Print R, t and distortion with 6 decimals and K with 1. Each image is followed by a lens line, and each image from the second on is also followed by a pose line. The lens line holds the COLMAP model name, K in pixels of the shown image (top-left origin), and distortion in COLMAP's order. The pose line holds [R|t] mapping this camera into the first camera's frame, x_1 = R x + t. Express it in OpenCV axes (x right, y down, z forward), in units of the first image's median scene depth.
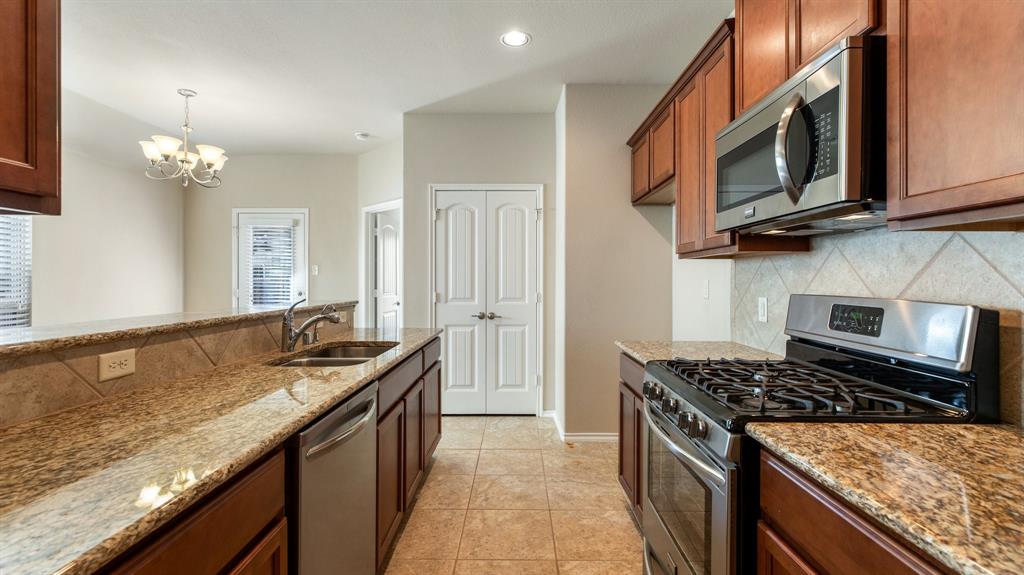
lens RADIAL K [[465.0, 0, 507.8], [0, 465.0, 282.7], [0, 0, 1]] dist [0.001307, -0.000030]
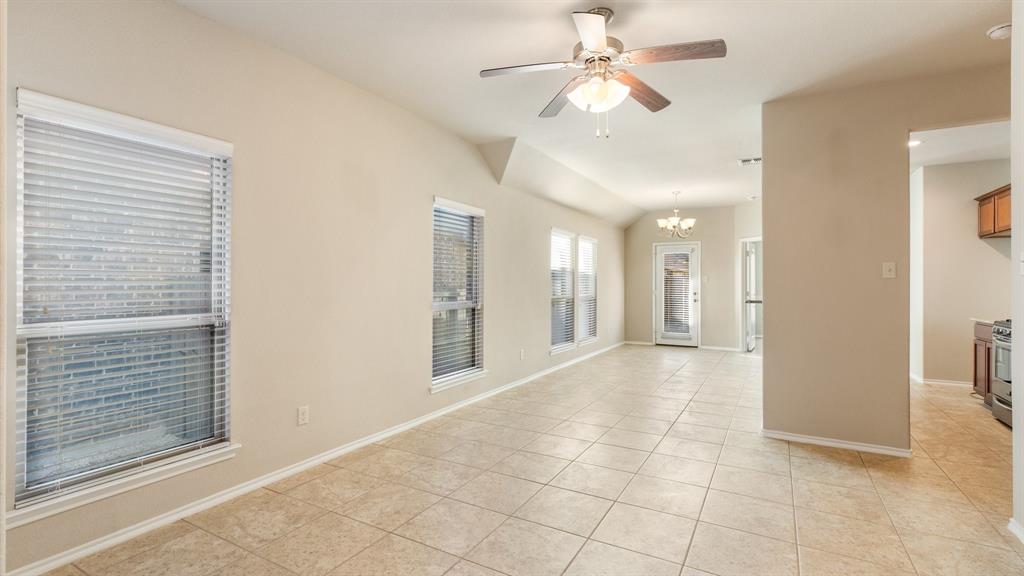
lens RADIAL K [[465.0, 0, 507.8], [0, 465.0, 283.2], [0, 0, 1]] dist [0.001307, -0.000030]
pose [[0.875122, -0.001608, -0.483900, -0.496727], [-0.003199, 0.999953, -0.009108, 0.008684], [0.483892, 0.009519, 0.875076, -1.562816]]
